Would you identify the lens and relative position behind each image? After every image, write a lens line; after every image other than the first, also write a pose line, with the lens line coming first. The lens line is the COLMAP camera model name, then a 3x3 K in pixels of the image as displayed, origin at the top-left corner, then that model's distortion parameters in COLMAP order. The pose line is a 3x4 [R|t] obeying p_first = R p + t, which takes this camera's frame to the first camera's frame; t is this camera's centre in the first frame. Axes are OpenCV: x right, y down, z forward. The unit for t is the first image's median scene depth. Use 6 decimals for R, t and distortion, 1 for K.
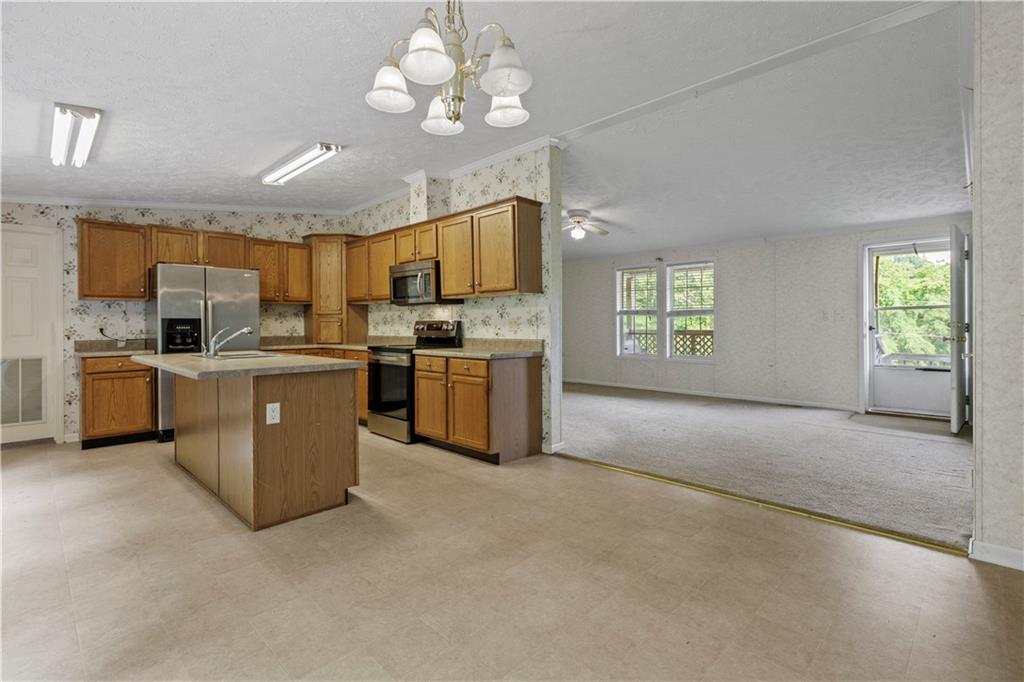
lens RADIAL K [[476.5, 0, 514.0], [0, 476.5, 326.7], [0, 0, 1]] dist [0.001319, -0.000034]
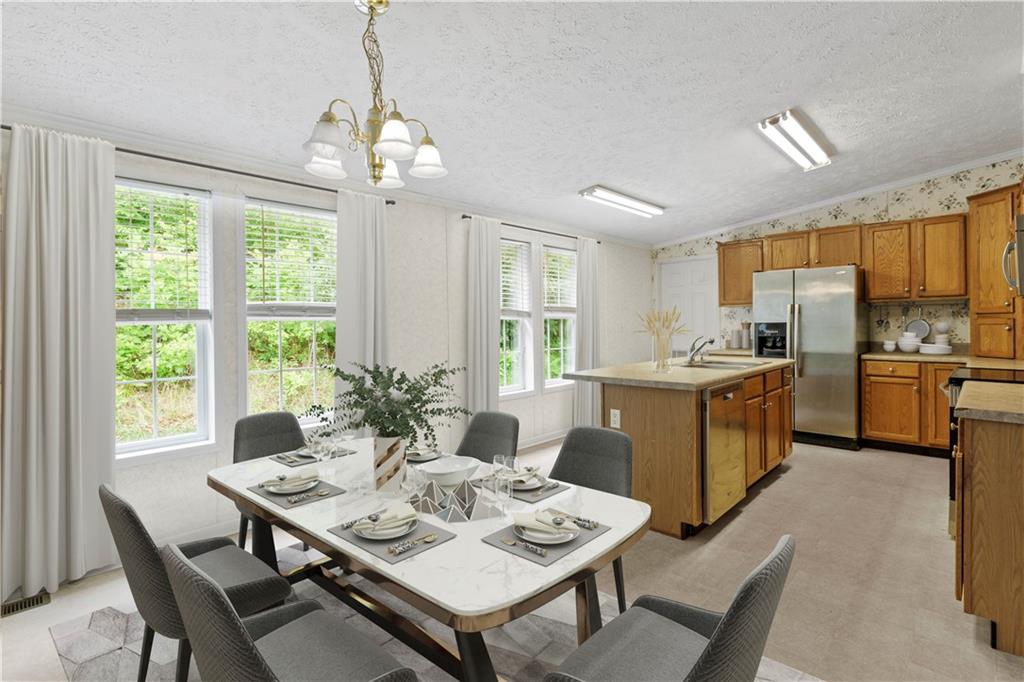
lens RADIAL K [[476.5, 0, 514.0], [0, 476.5, 326.7], [0, 0, 1]] dist [0.001319, -0.000034]
pose [[0.010888, 0.014317, -0.999838, 0.339661], [0.008472, 0.999860, 0.014410, -0.028300], [0.999905, -0.008627, 0.010765, 0.424505]]
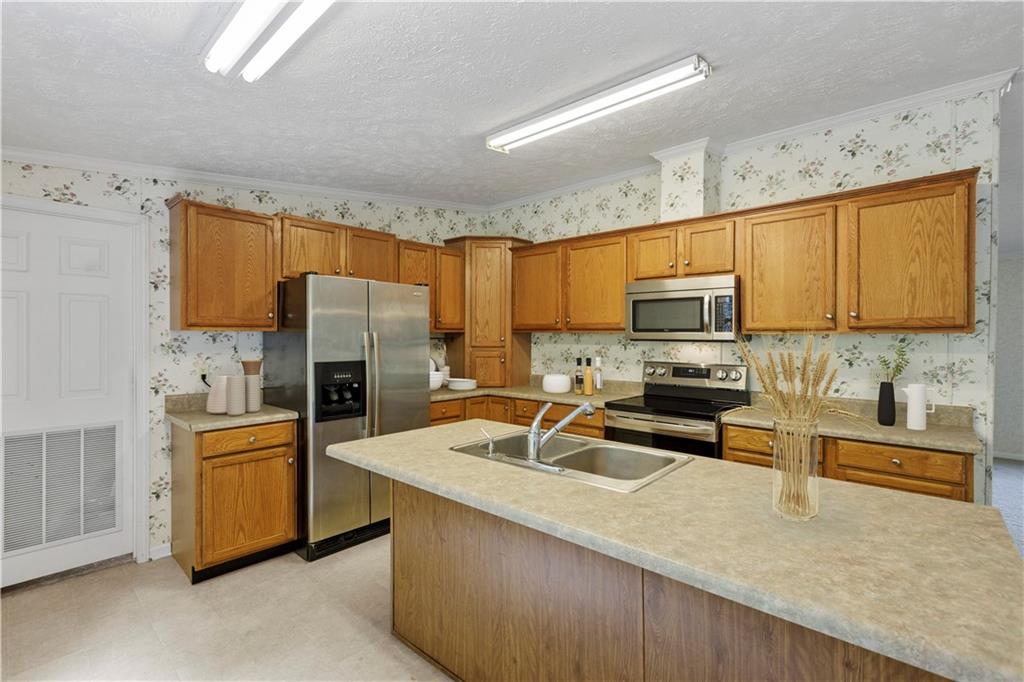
lens RADIAL K [[461.9, 0, 512.0], [0, 461.9, 341.0], [0, 0, 1]] dist [0.003203, 0.000226]
pose [[0.999208, 0.009095, 0.038729, -0.489500], [-0.009259, 0.999949, 0.004055, -0.048798], [-0.038690, -0.004410, 0.999242, 0.374759]]
